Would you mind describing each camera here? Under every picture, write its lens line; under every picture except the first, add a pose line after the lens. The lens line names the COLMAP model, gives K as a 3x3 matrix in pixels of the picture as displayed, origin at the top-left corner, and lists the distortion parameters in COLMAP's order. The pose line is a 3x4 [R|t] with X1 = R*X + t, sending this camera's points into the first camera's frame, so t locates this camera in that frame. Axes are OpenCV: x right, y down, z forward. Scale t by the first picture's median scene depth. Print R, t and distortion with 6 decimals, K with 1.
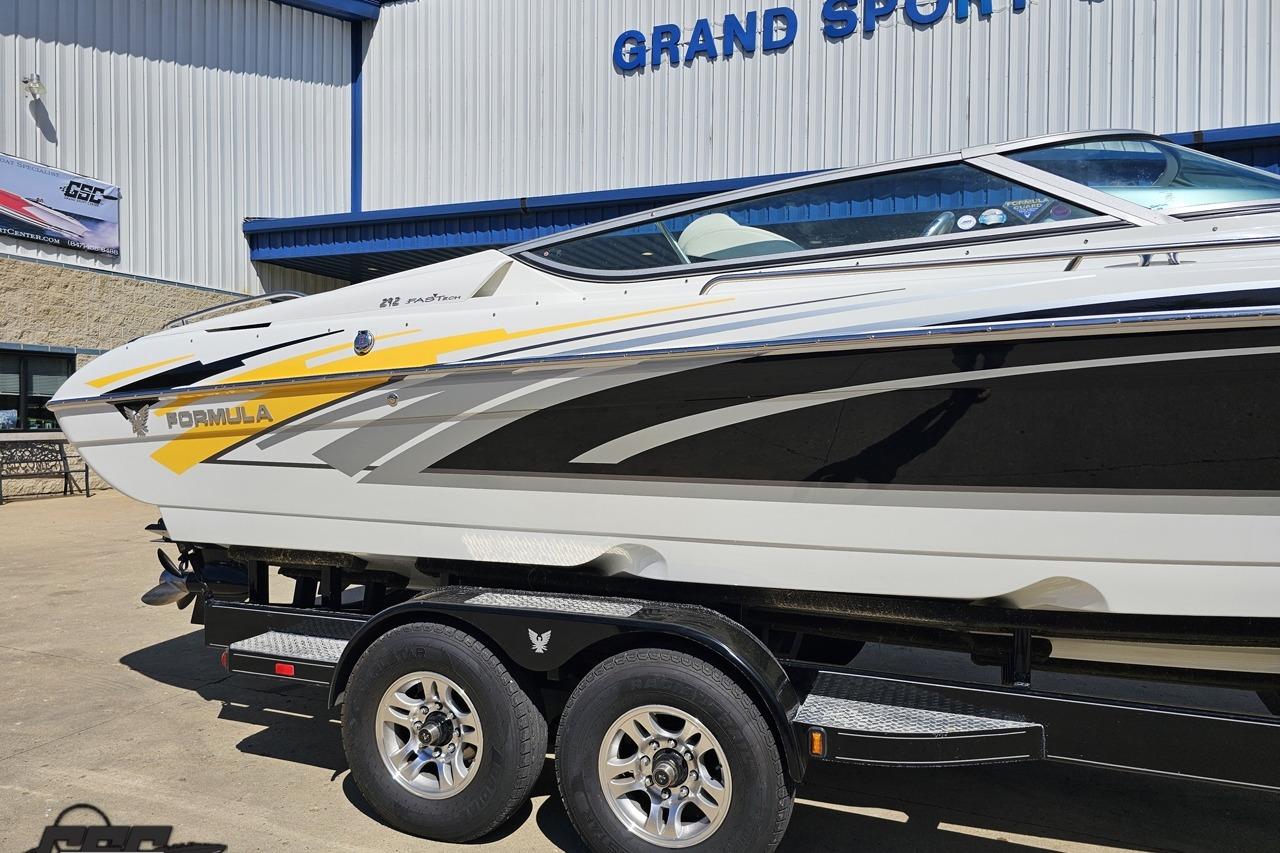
lens RADIAL K [[856.3, 0, 624.6], [0, 856.3, 428.3], [0, 0, 1]] dist [0.066576, -0.060195]
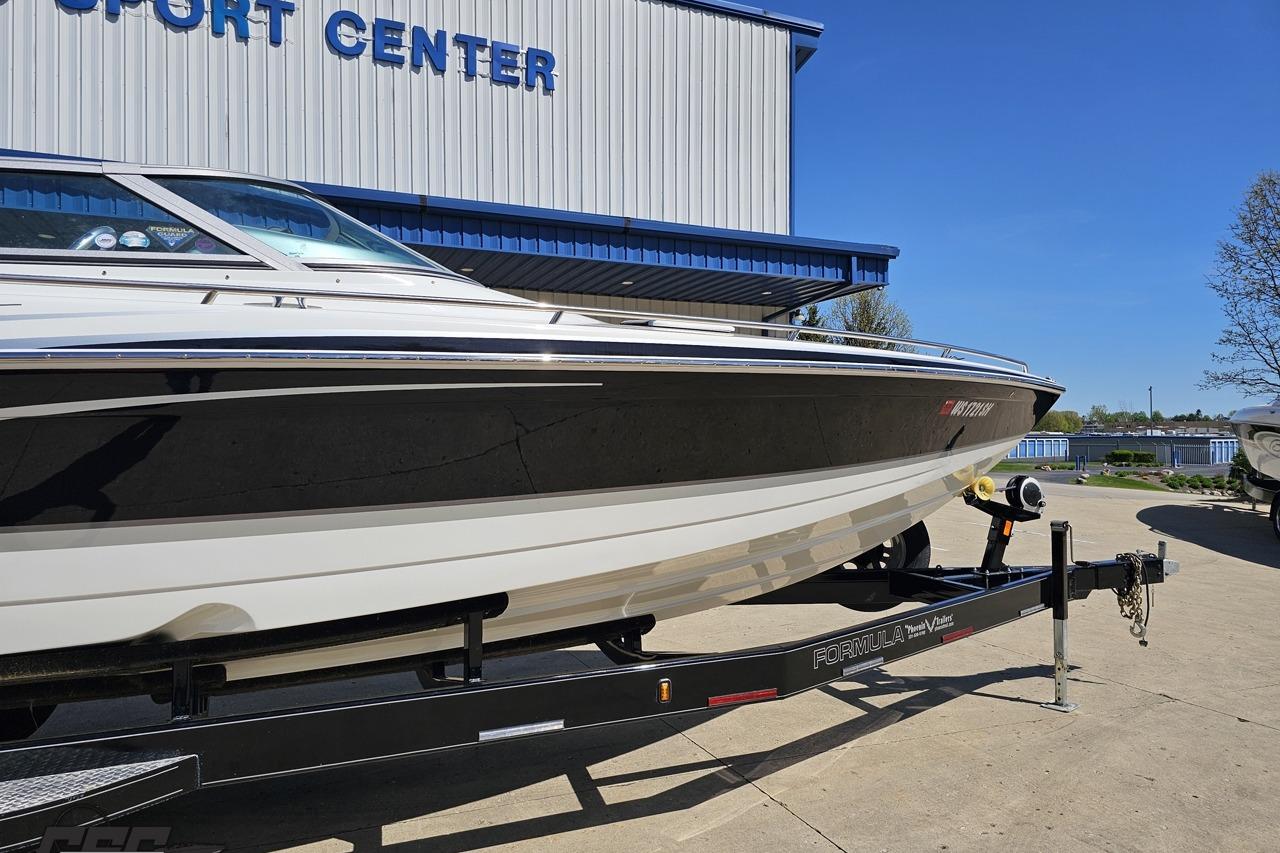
lens RADIAL K [[856.3, 0, 624.6], [0, 856.3, 428.3], [0, 0, 1]] dist [0.066576, -0.060195]
pose [[0.712742, -0.004115, 0.701414, 0.098293], [0.020200, 0.999688, -0.014660, -0.006480], [-0.701136, 0.024617, 0.712603, -0.048483]]
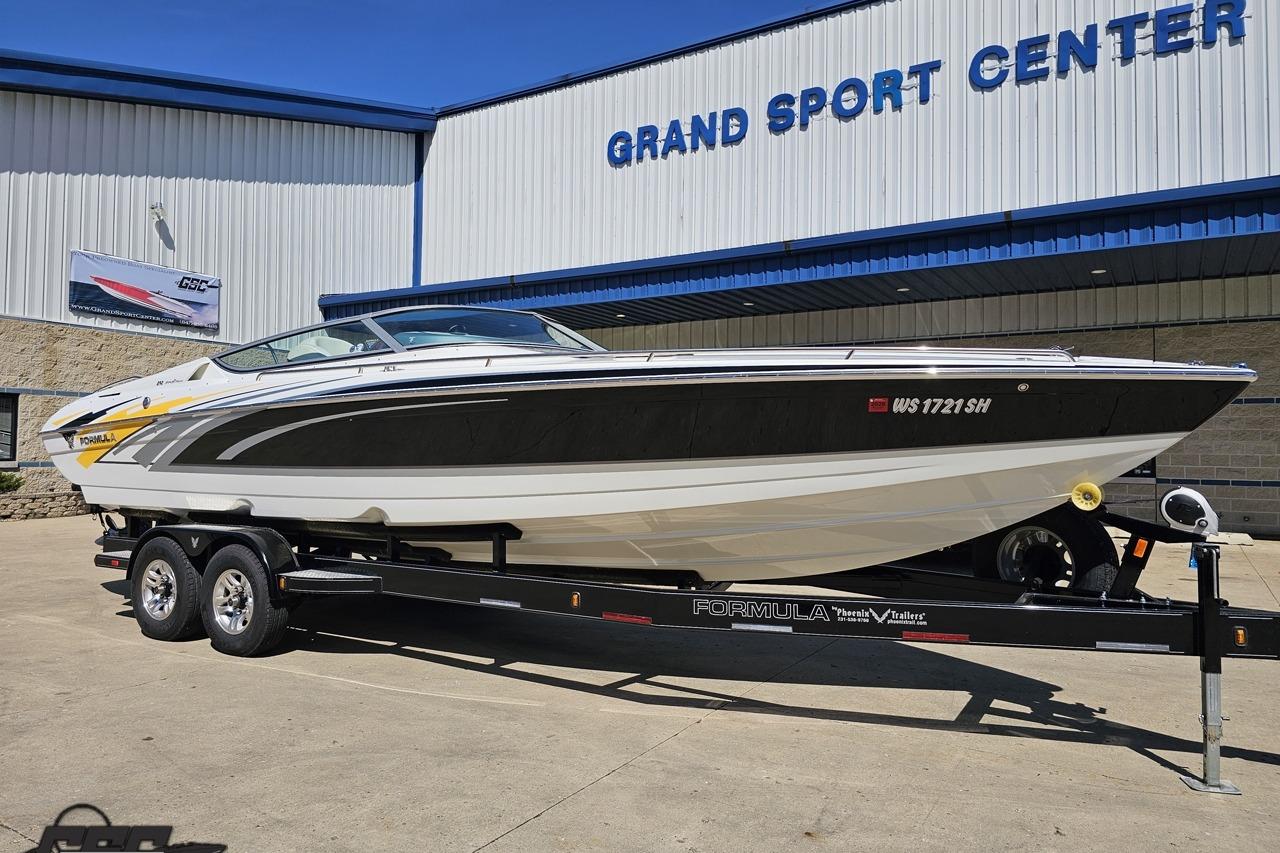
lens RADIAL K [[854.7, 0, 622.9], [0, 854.7, 422.4], [0, 0, 1]] dist [0.063506, -0.048474]
pose [[0.984096, -0.003731, -0.177600, 1.092293], [-0.005797, 0.998572, -0.053101, 0.047860], [0.177544, 0.053286, 0.982669, -0.773201]]
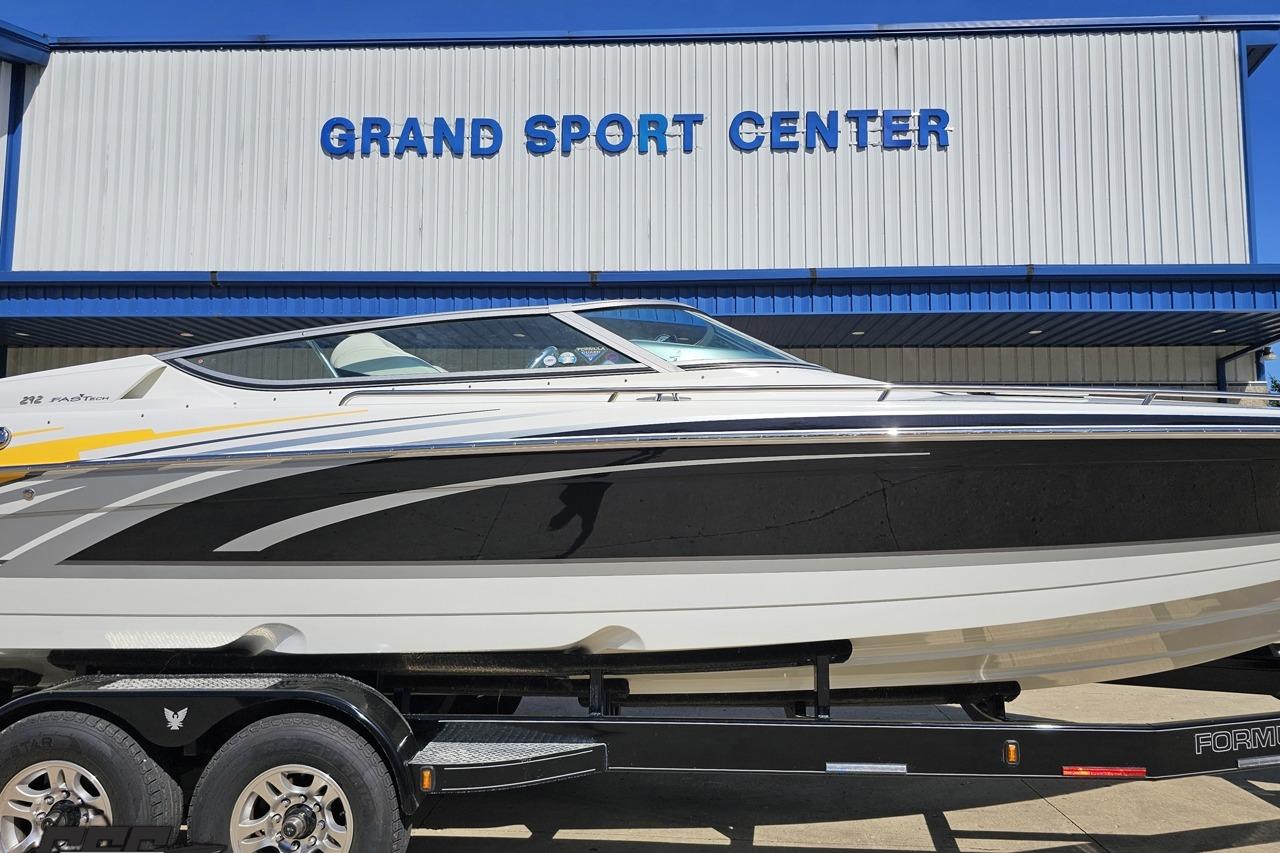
lens RADIAL K [[863.7, 0, 640.1], [0, 863.7, 425.2], [0, 0, 1]] dist [0.061726, -0.050779]
pose [[0.945513, 0.020670, 0.324927, 0.071710], [0.010208, 0.995610, -0.093037, -0.009270], [-0.325424, 0.091284, 0.941152, -0.215976]]
